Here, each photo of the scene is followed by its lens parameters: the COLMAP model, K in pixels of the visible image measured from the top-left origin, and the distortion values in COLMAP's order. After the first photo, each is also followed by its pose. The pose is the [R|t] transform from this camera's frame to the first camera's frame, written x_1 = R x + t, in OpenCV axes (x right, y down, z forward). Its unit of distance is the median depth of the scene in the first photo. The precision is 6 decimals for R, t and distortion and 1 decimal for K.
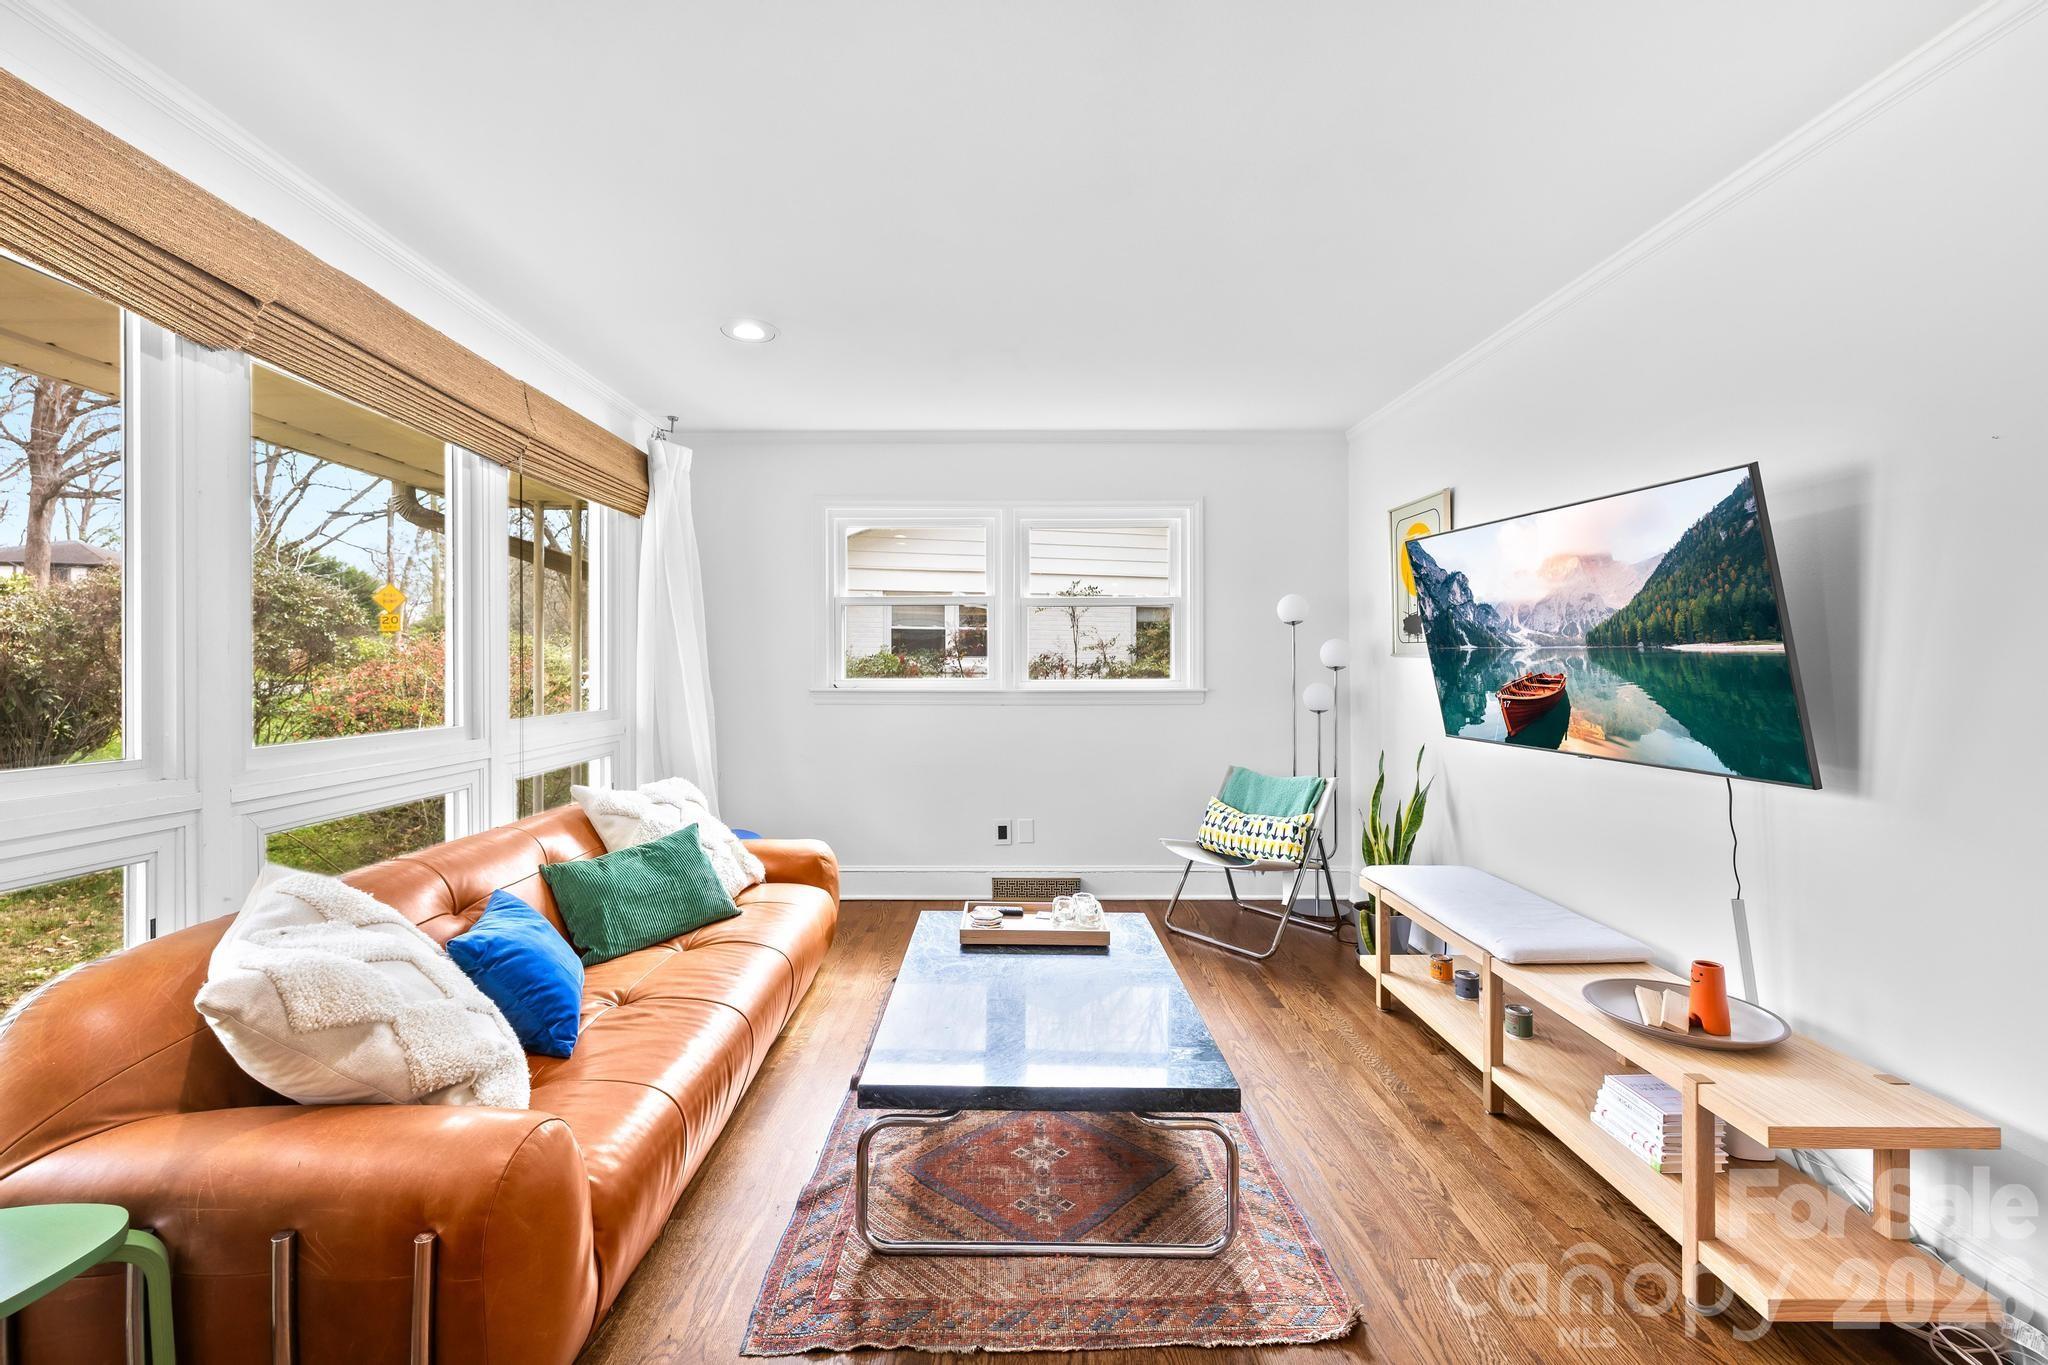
lens RADIAL K [[869.6, 0, 1009.5], [0, 869.6, 669.8], [0, 0, 1]] dist [-0.001072, -0.000243]
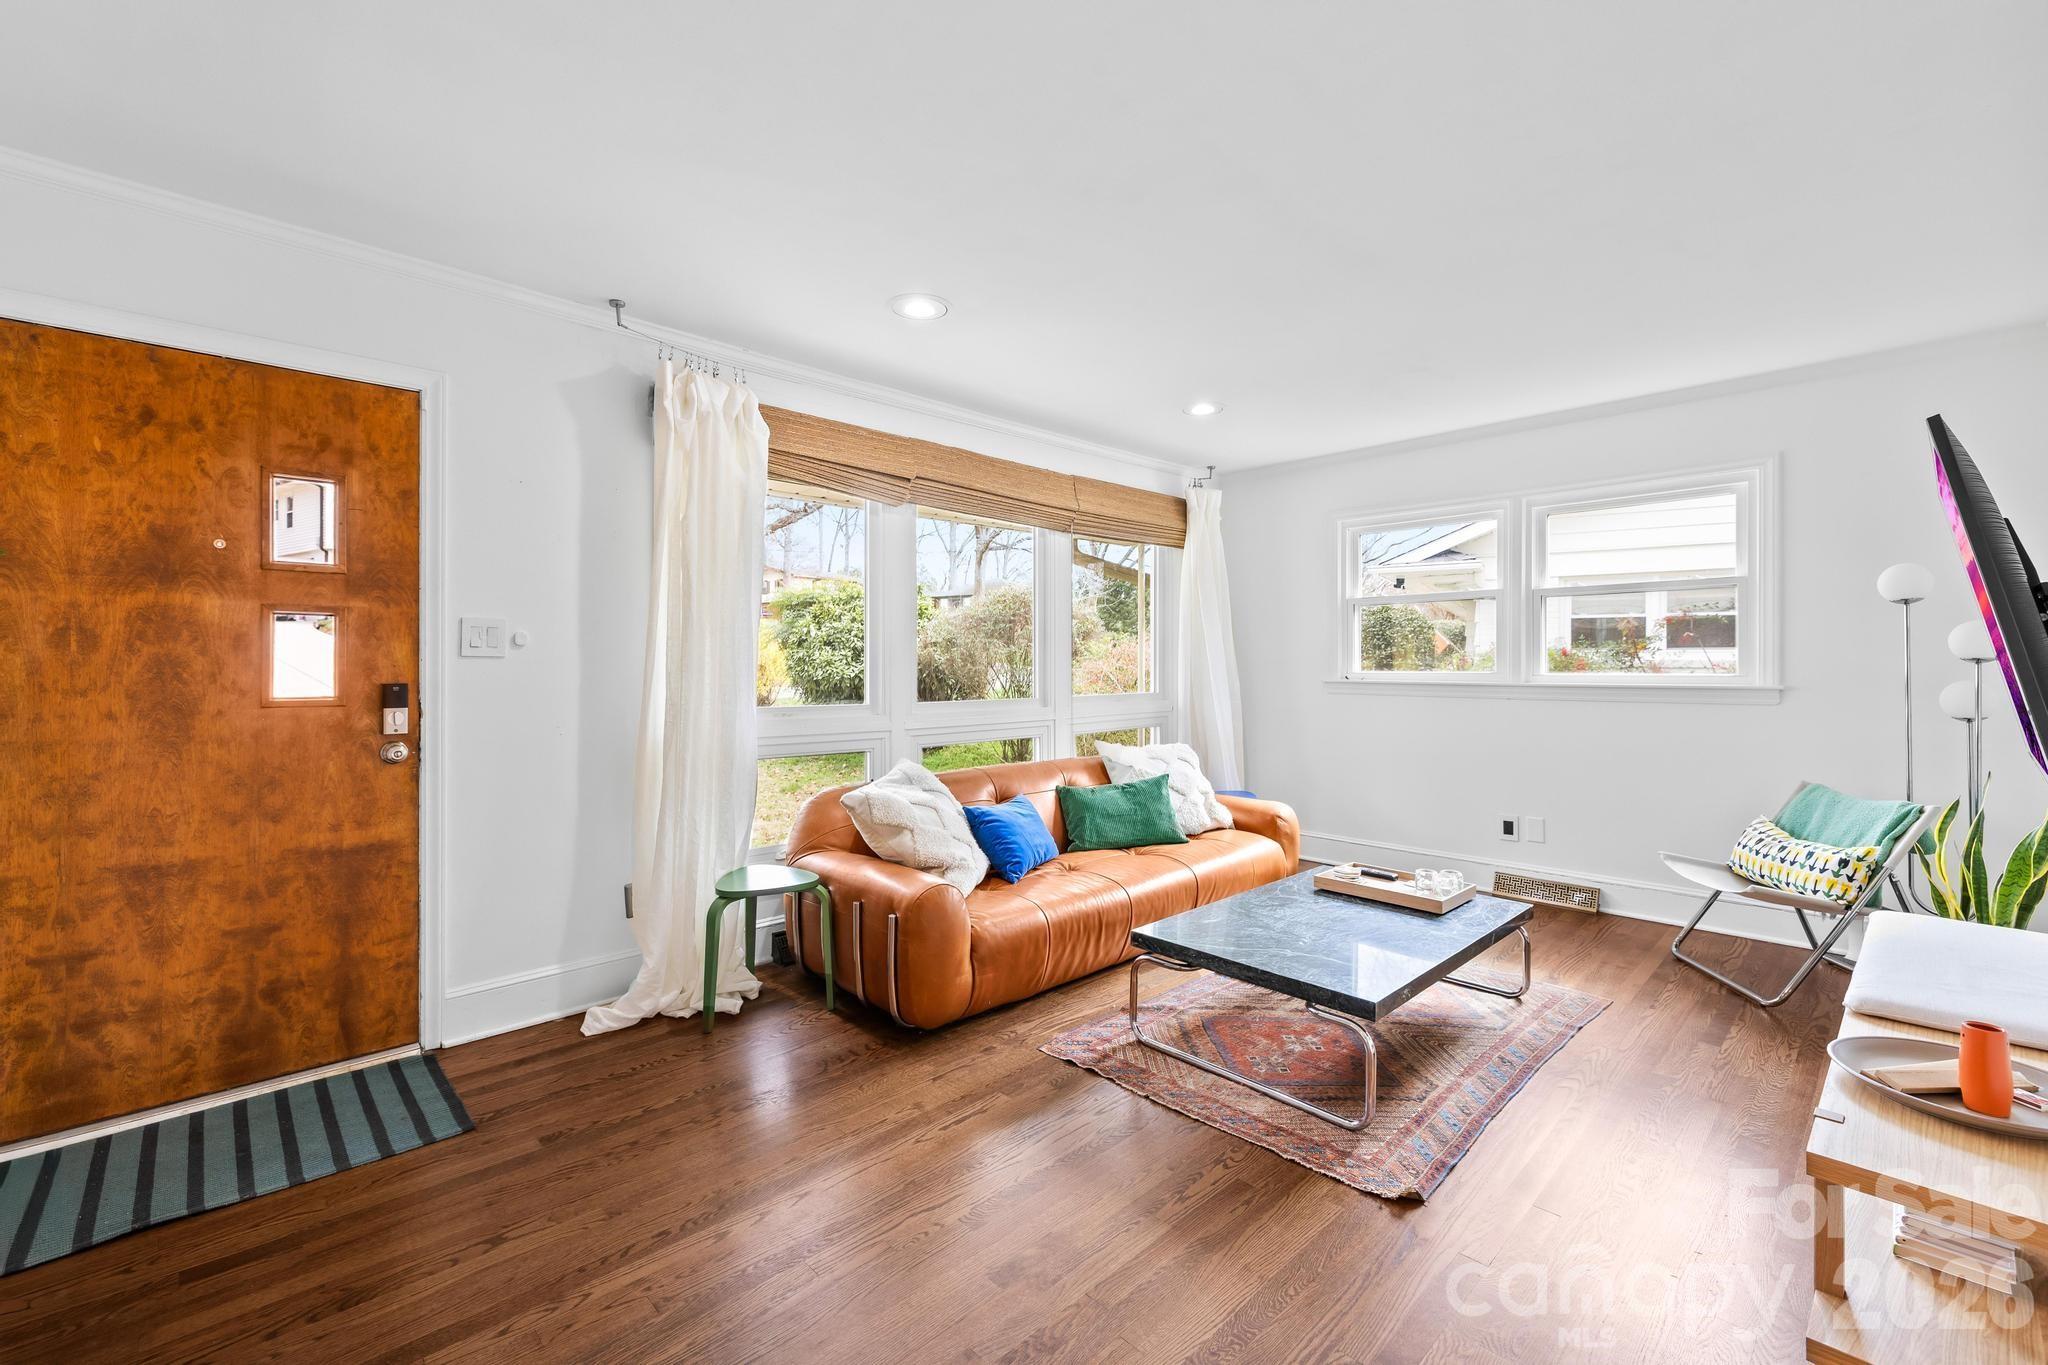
lens RADIAL K [[863.8, 0, 1010.7], [0, 863.8, 662.5], [0, 0, 1]] dist [0.000178, 0.000074]
pose [[0.686376, -0.001307, -0.727246, 0.491958], [-0.000319, 0.999998, -0.002098, 0.002309], [0.727247, 0.001672, 0.686374, -0.131629]]
